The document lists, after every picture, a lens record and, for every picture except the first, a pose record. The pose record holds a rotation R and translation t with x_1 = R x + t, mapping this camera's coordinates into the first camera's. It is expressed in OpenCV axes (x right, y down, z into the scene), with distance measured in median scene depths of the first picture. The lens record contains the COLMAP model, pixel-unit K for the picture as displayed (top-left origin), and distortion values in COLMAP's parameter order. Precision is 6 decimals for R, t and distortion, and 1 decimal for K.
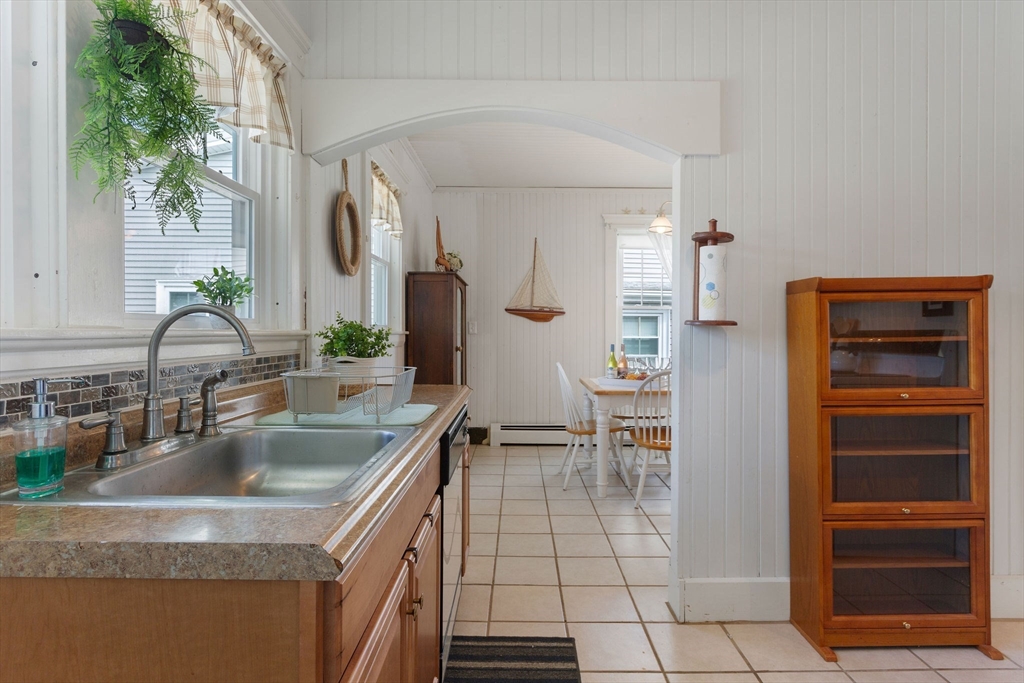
lens RADIAL K [[524.3, 0, 513.9], [0, 524.3, 333.6], [0, 0, 1]] dist [-0.003580, -0.000722]
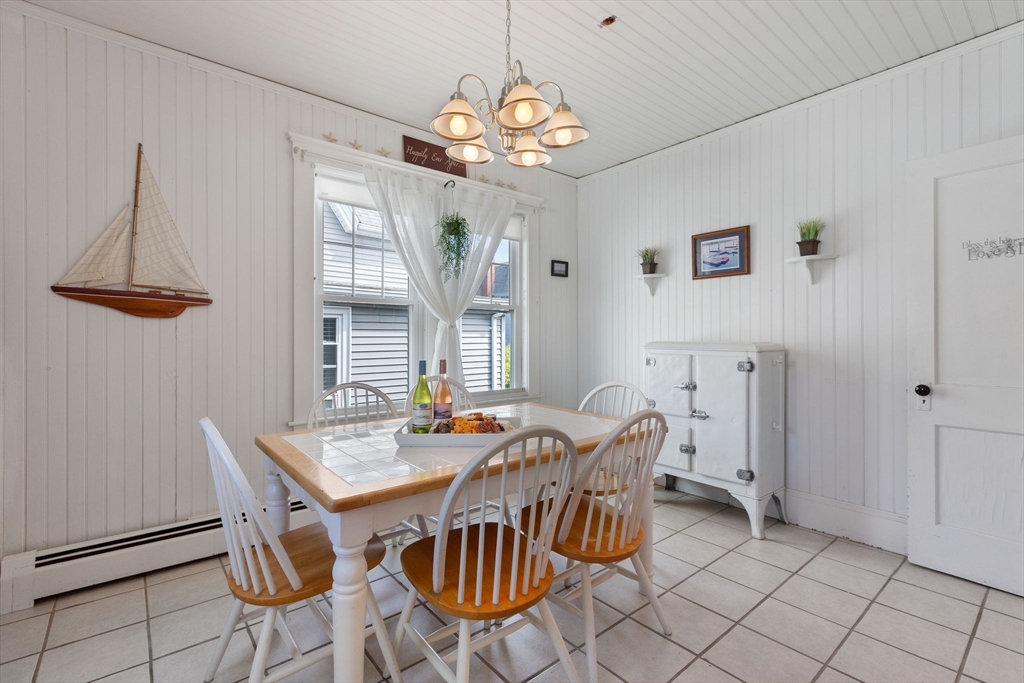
lens RADIAL K [[465.0, 0, 506.1], [0, 465.0, 334.7], [0, 0, 1]] dist [0.002267, -0.000023]
pose [[0.766463, 0.000558, 0.642288, 0.024961], [0.003039, 0.999985, -0.004495, -0.003738], [-0.642281, 0.005397, 0.766450, 0.459079]]
